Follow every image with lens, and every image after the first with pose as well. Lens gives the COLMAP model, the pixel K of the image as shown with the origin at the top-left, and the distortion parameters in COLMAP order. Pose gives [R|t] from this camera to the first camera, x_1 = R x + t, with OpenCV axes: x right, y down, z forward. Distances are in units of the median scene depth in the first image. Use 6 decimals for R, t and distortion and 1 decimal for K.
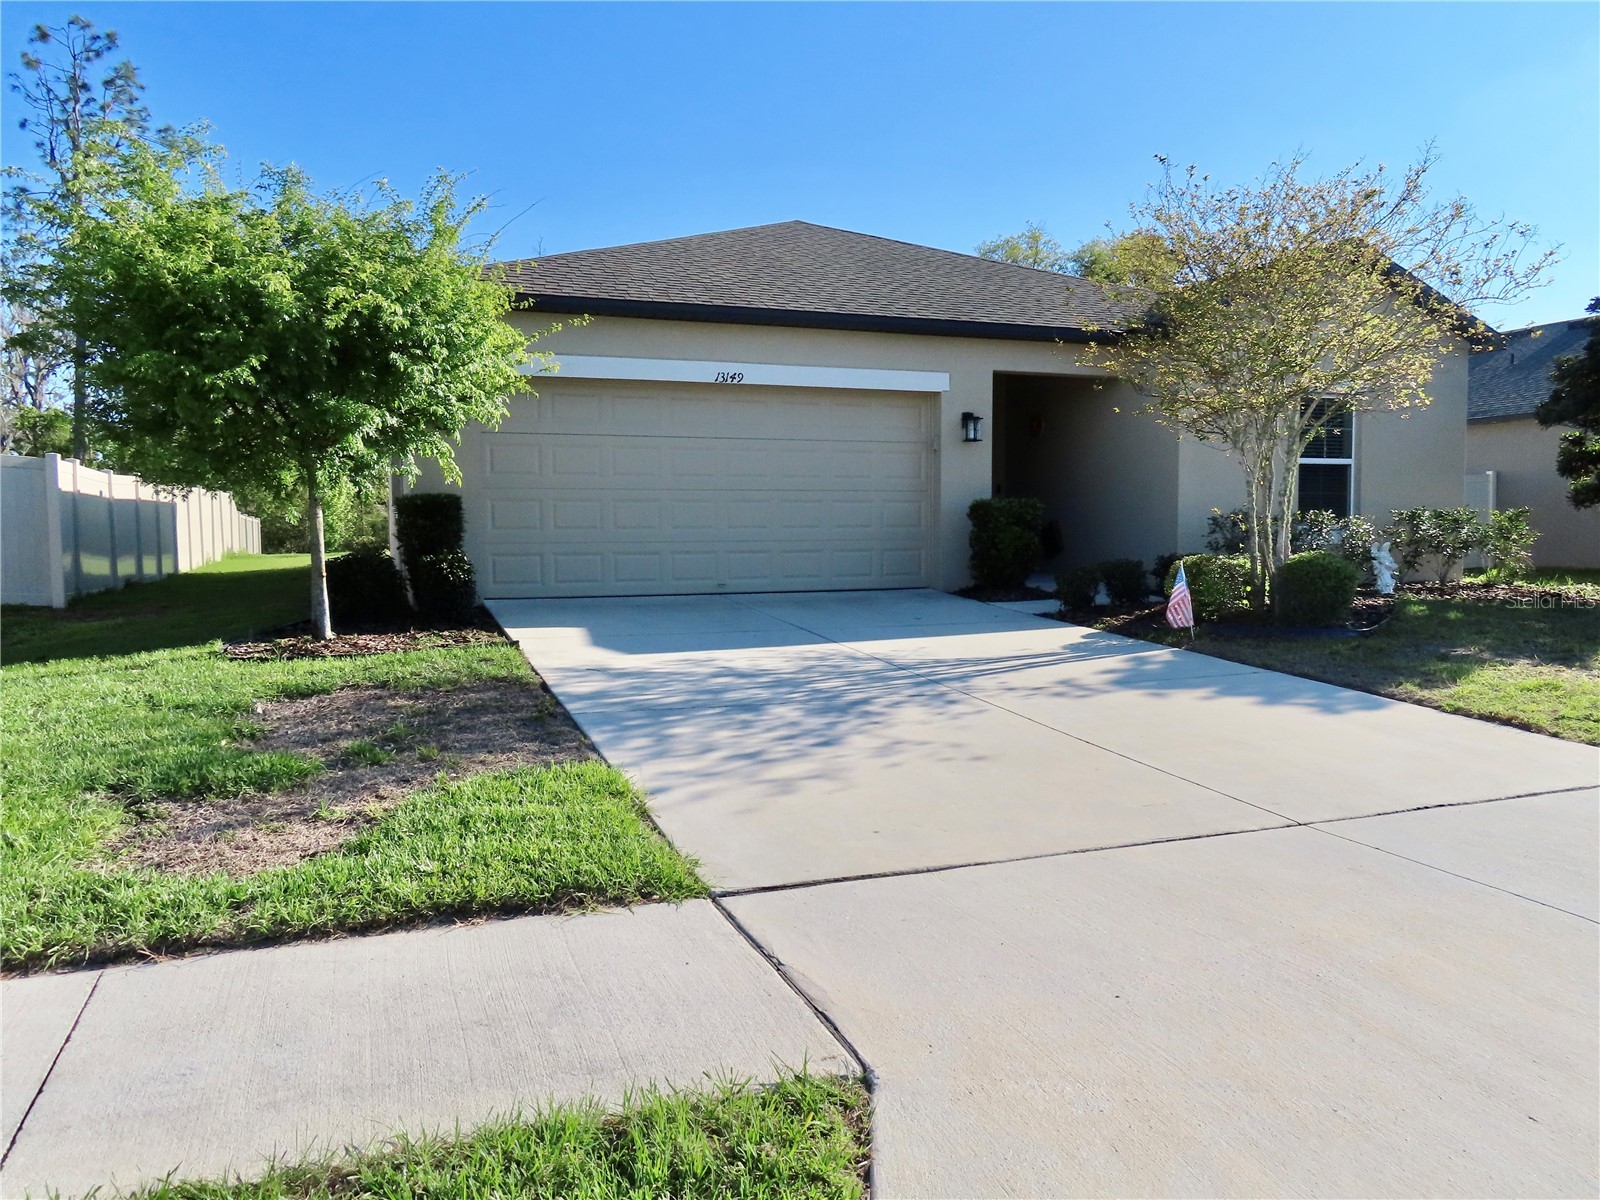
lens RADIAL K [[1134.1, 0, 775.8], [0, 1134.1, 592.2], [0, 0, 1]] dist [-0.038140, 0.046519]
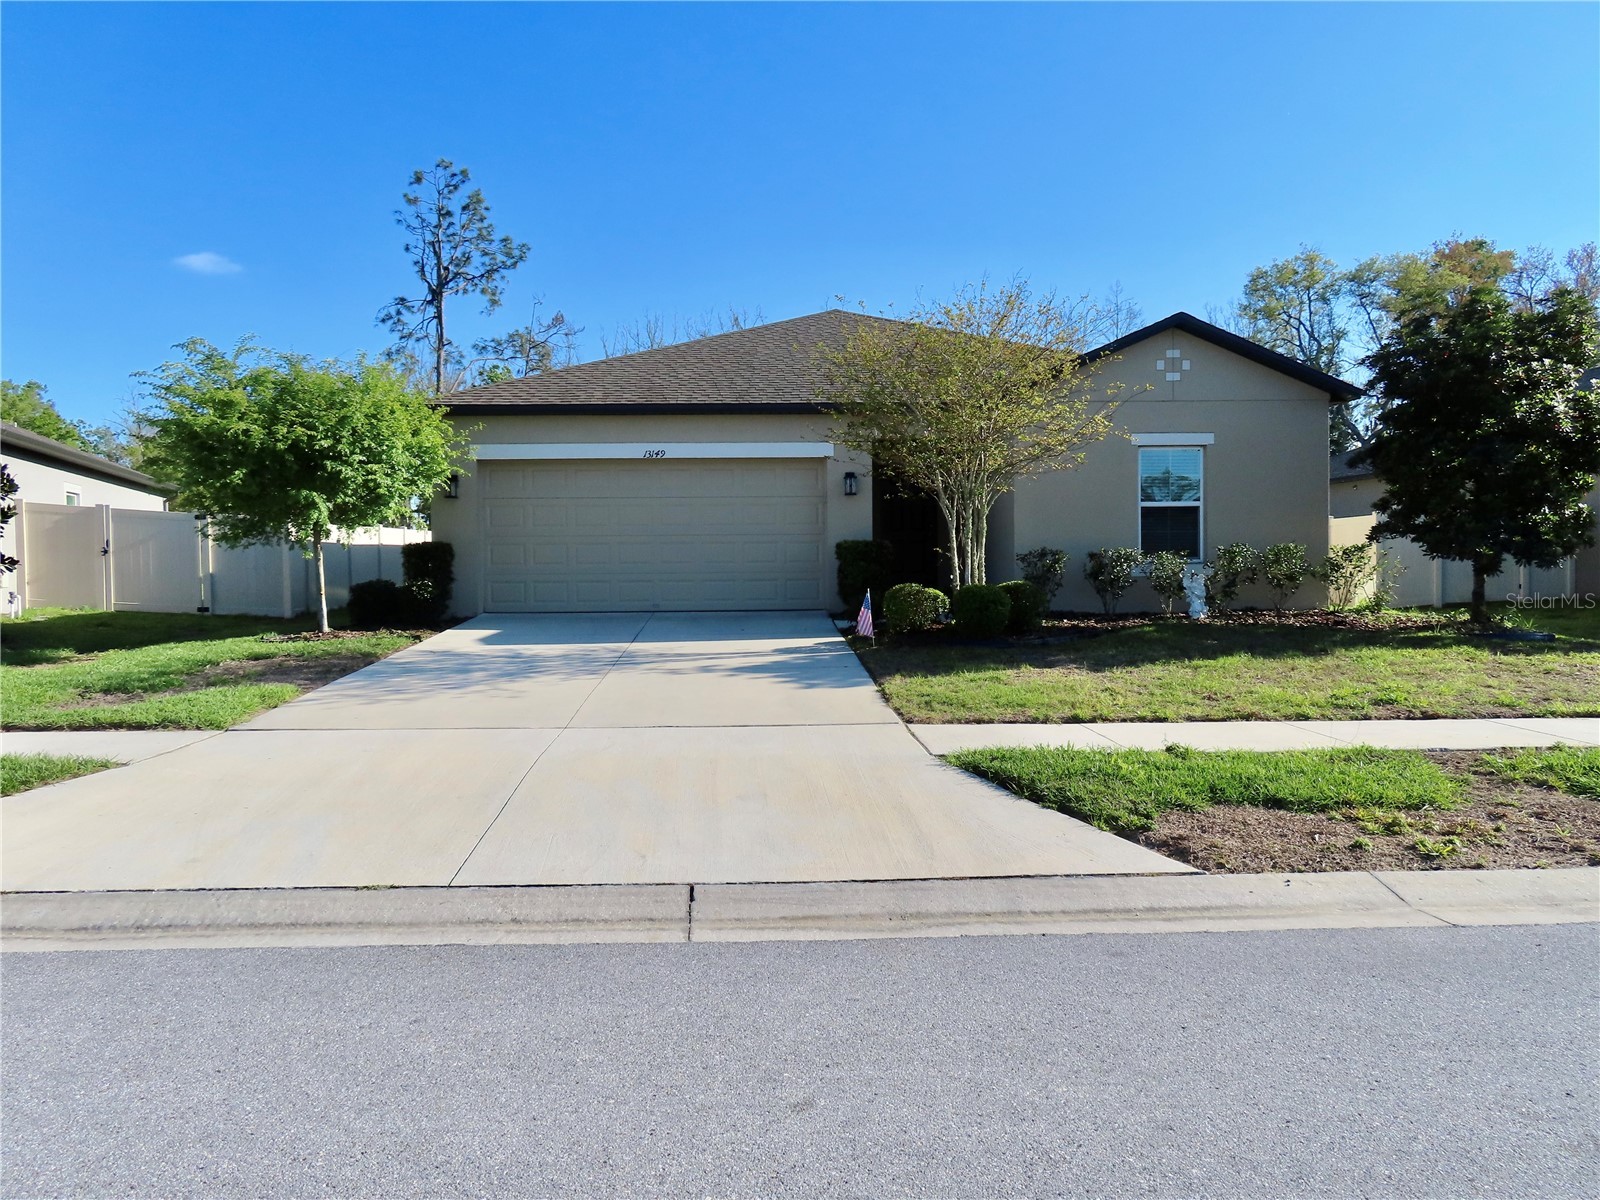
lens RADIAL K [[1157.6, 0, 800.0], [0, 1157.6, 600.0], [0, 0, 1]] dist [0.005735, -0.000276]
pose [[0.945524, 0.007482, -0.325468, 0.540630], [-0.015733, 0.999618, -0.022727, 0.015165], [0.325173, 0.026610, 0.945280, -0.244486]]
